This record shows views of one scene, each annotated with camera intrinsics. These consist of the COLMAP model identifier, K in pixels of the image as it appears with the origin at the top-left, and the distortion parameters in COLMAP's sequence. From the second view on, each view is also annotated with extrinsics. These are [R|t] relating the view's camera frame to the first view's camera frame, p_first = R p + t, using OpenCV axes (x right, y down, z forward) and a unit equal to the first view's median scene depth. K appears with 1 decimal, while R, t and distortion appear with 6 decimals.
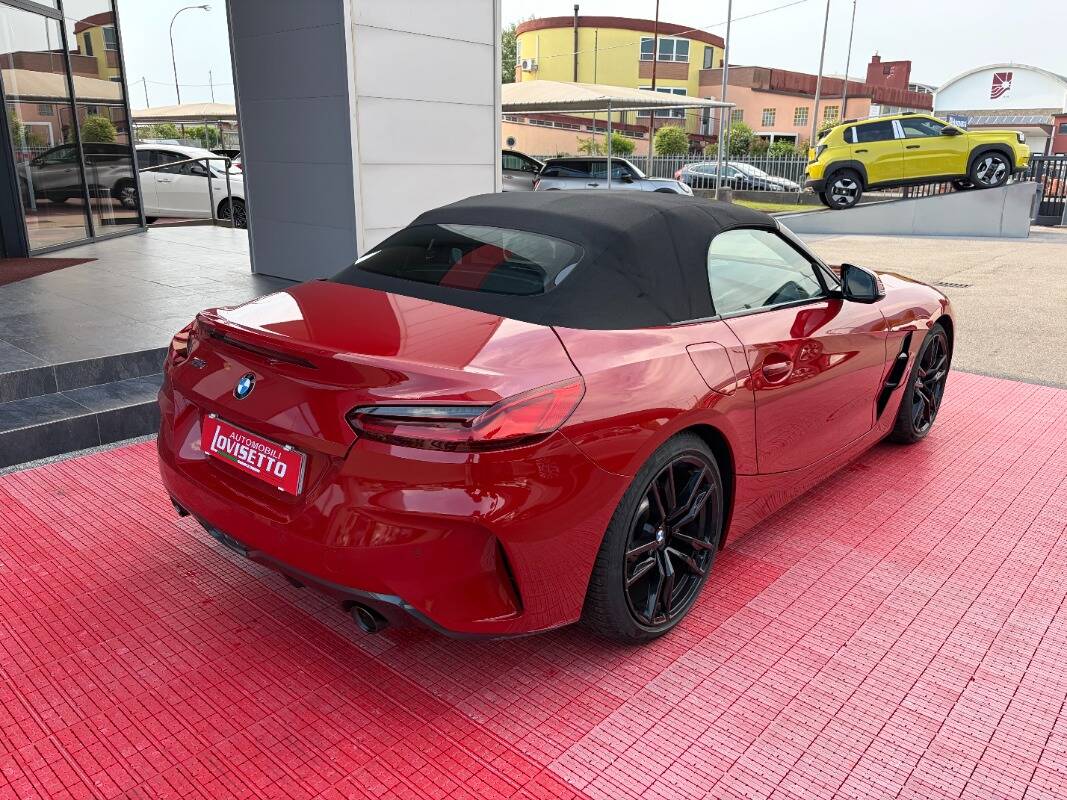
lens RADIAL K [[811.7, 0, 533.5], [0, 811.7, 400.0], [0, 0, 1]] dist [0.009278, -0.001313]
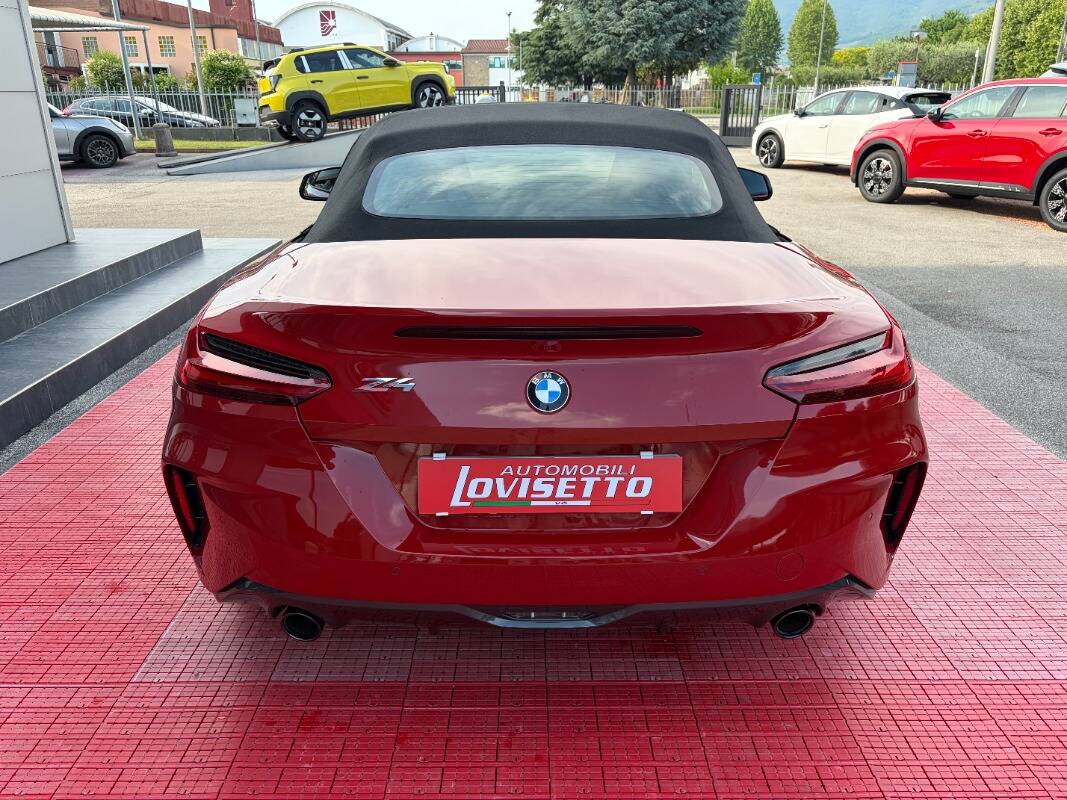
lens RADIAL K [[809.0, 0, 543.4], [0, 809.0, 391.0], [0, 0, 1]] dist [0.061589, -0.077279]
pose [[0.741070, -0.241321, 0.626562, -0.107135], [0.203458, 0.970014, 0.132960, -0.014802], [-0.639860, 0.028947, 0.767946, 0.065666]]
